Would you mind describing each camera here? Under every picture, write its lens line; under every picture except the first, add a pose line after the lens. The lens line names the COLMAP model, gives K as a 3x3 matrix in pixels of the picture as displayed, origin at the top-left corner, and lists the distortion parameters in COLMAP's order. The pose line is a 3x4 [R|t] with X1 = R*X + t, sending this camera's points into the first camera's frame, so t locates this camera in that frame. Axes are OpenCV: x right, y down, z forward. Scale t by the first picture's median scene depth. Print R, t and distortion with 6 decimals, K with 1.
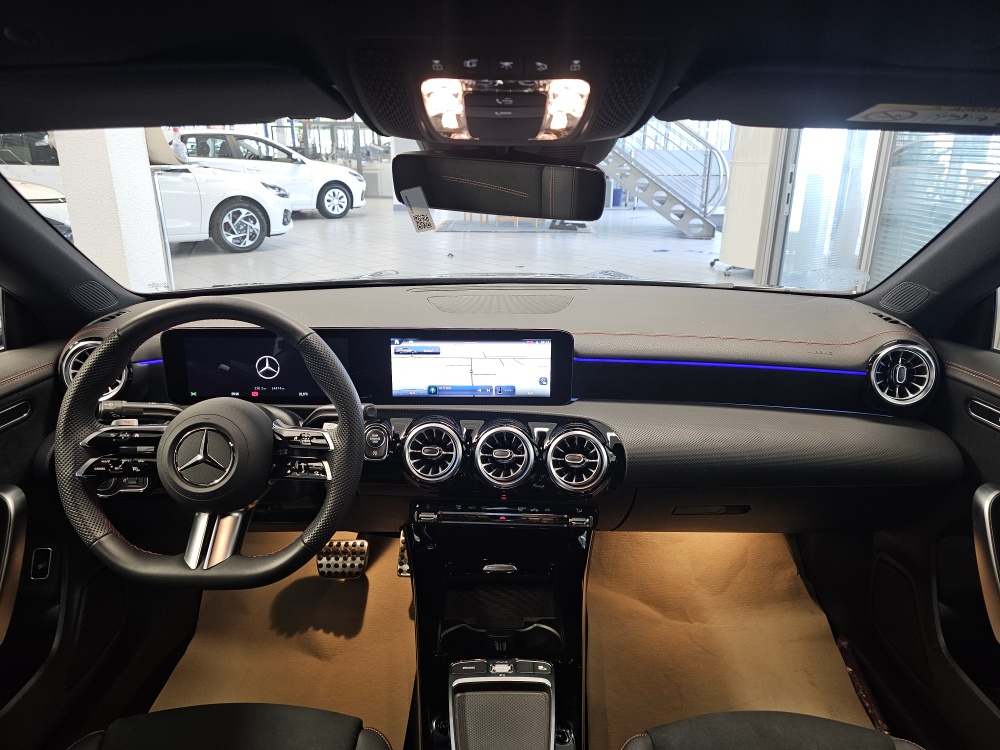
lens RADIAL K [[681.9, 0, 498.3], [0, 681.9, 366.4], [0, 0, 1]] dist [0.045231, -0.053015]
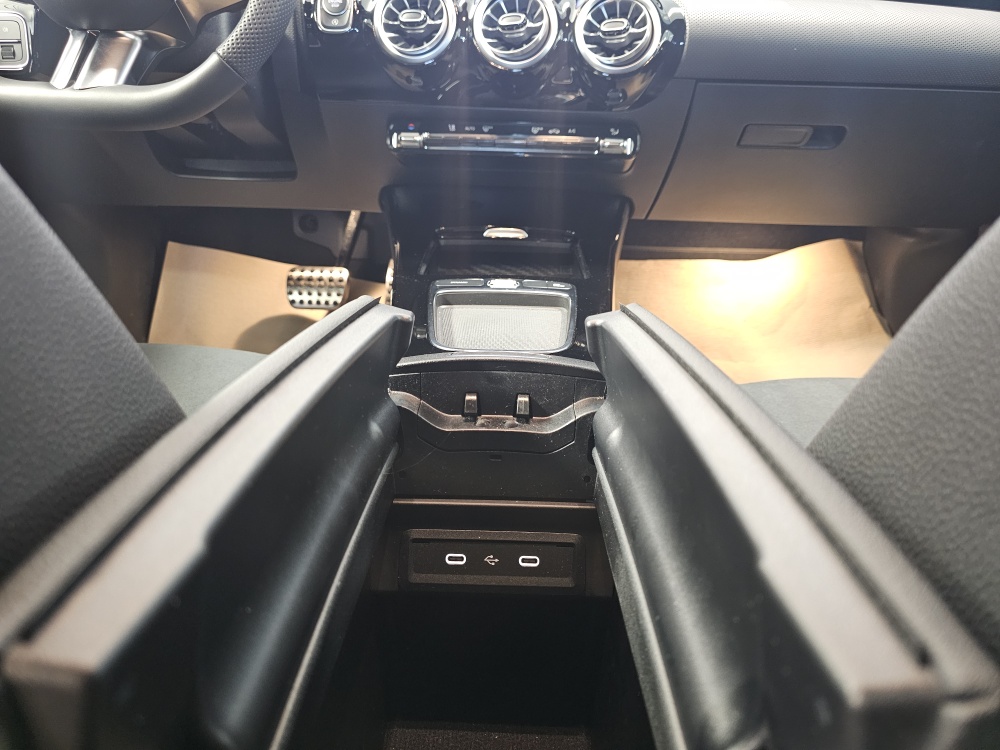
lens RADIAL K [[681.9, 0, 506.2], [0, 681.9, 353.8], [0, 0, 1]] dist [0.045231, -0.053015]
pose [[0.999682, 0.025214, -0.000803, 0.007860], [-0.025023, 0.995136, 0.095280, 0.381374], [0.003201, -0.095230, 0.995450, 0.238713]]
